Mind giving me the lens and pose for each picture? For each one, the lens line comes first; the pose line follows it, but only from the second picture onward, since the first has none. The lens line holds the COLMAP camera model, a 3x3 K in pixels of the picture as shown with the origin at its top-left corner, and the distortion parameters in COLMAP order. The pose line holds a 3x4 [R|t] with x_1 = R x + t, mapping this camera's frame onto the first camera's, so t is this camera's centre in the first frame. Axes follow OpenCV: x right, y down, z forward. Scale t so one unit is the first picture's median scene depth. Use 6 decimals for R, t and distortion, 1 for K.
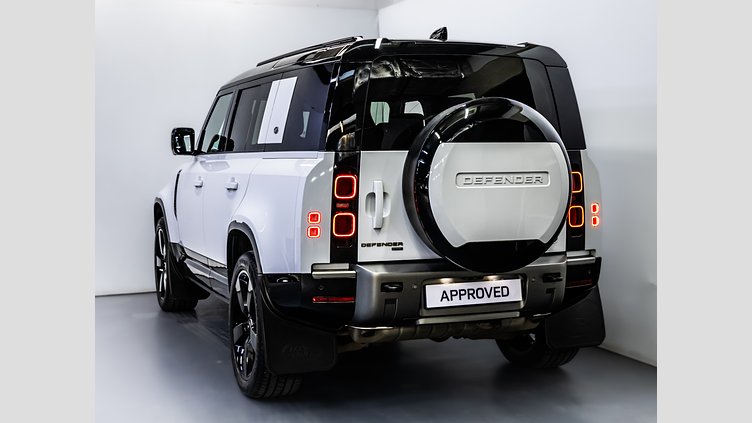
lens RADIAL K [[989.6, 0, 380.5], [0, 989.6, 208.3], [0, 0, 1]] dist [0.201382, 0.000000]
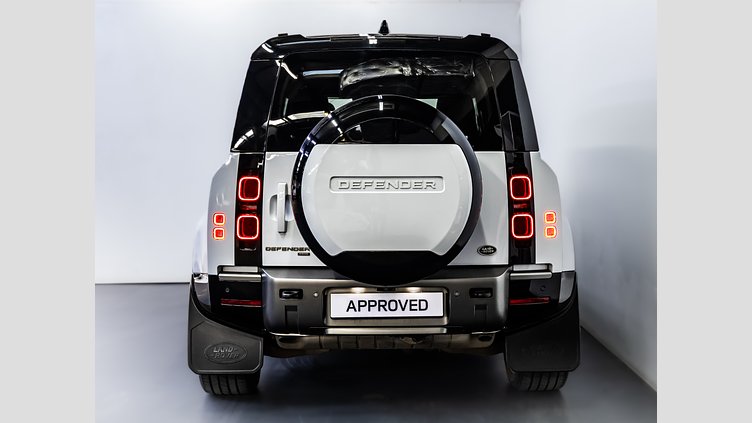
lens RADIAL K [[947.8, 0, 372.7], [0, 947.8, 217.7], [0, 0, 1]] dist [0.028313, 0.000000]
pose [[0.934338, 0.030608, -0.355070, 0.398826], [-0.025712, 0.999498, 0.018503, -0.013013], [0.355458, -0.008158, 0.934657, 0.162680]]
